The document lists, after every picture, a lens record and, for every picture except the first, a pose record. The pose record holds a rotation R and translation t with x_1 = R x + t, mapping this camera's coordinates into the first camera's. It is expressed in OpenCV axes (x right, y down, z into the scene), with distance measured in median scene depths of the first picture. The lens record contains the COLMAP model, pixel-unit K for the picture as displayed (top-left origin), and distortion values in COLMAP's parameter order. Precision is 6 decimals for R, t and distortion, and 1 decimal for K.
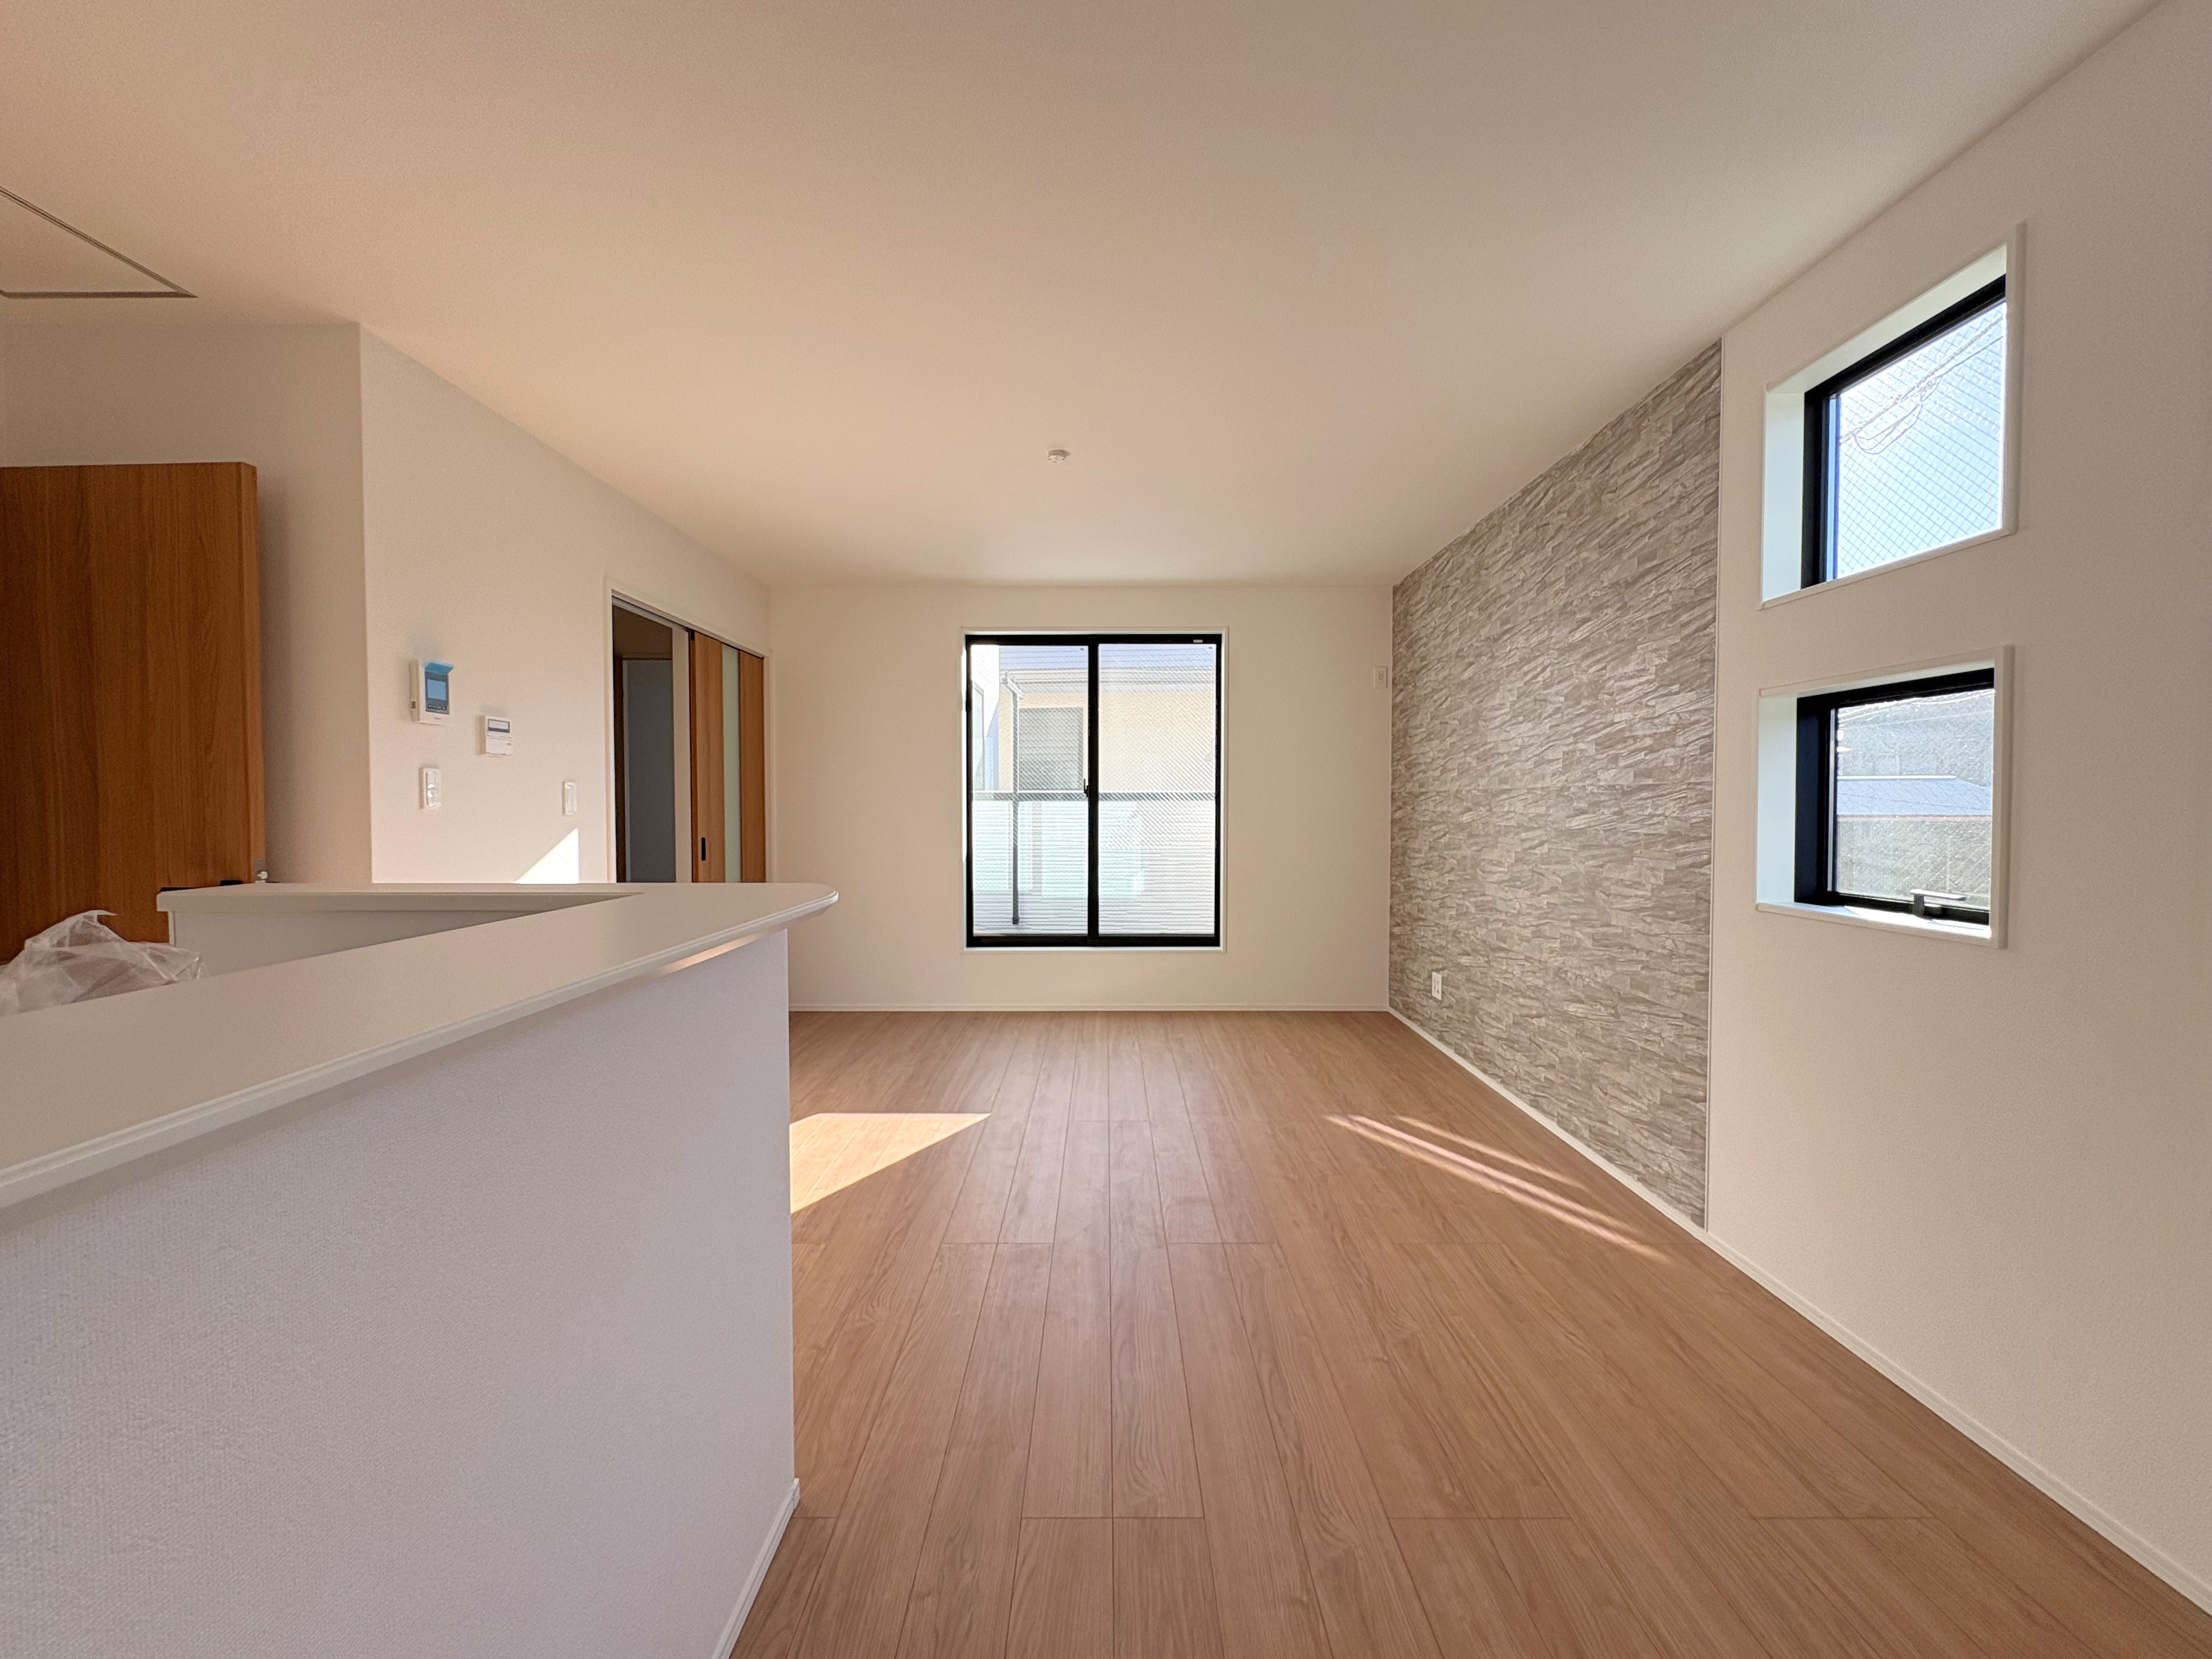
lens RADIAL K [[882.1, 0, 1106.0], [0, 882.1, 829.5], [0, 0, 1]] dist [0.000423, 0.000036]
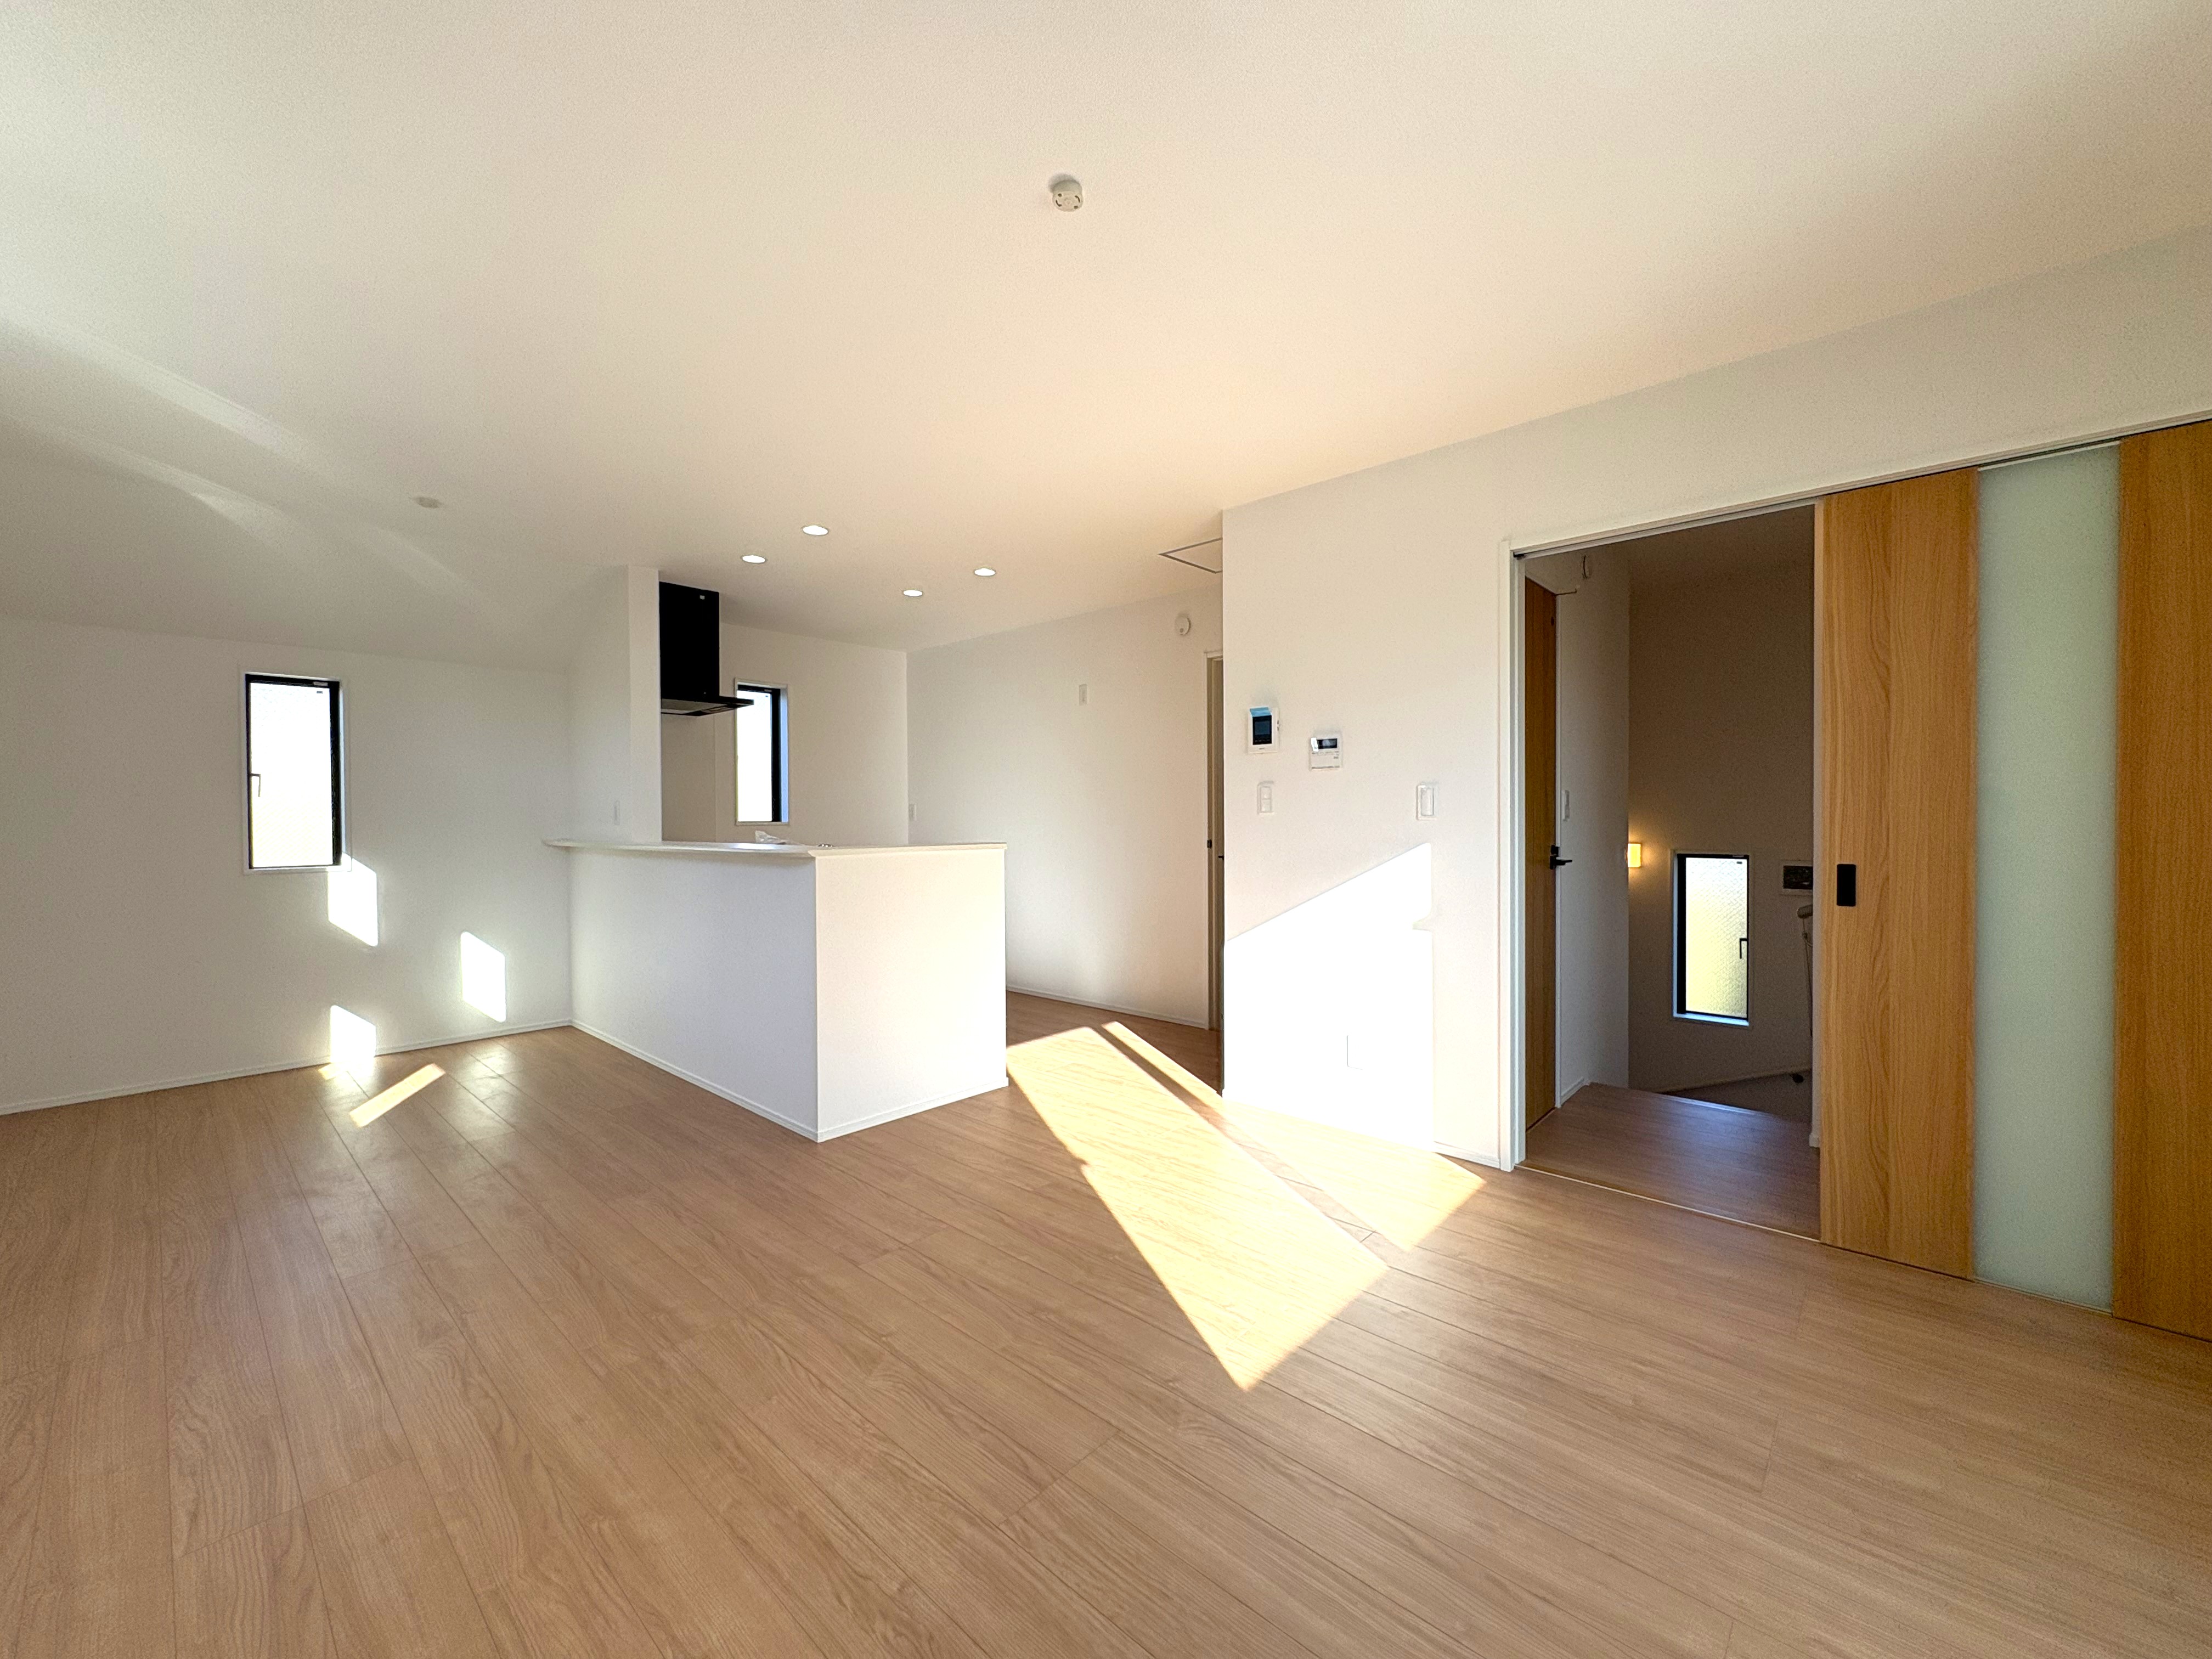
lens RADIAL K [[882.1, 0, 1106.0], [0, 882.1, 829.5], [0, 0, 1]] dist [0.000423, 0.000036]
pose [[-0.676443, 0.014752, -0.736347, 0.440013], [-0.015260, 0.999304, 0.034038, -0.041451], [0.736337, 0.034262, -0.675747, 1.763668]]
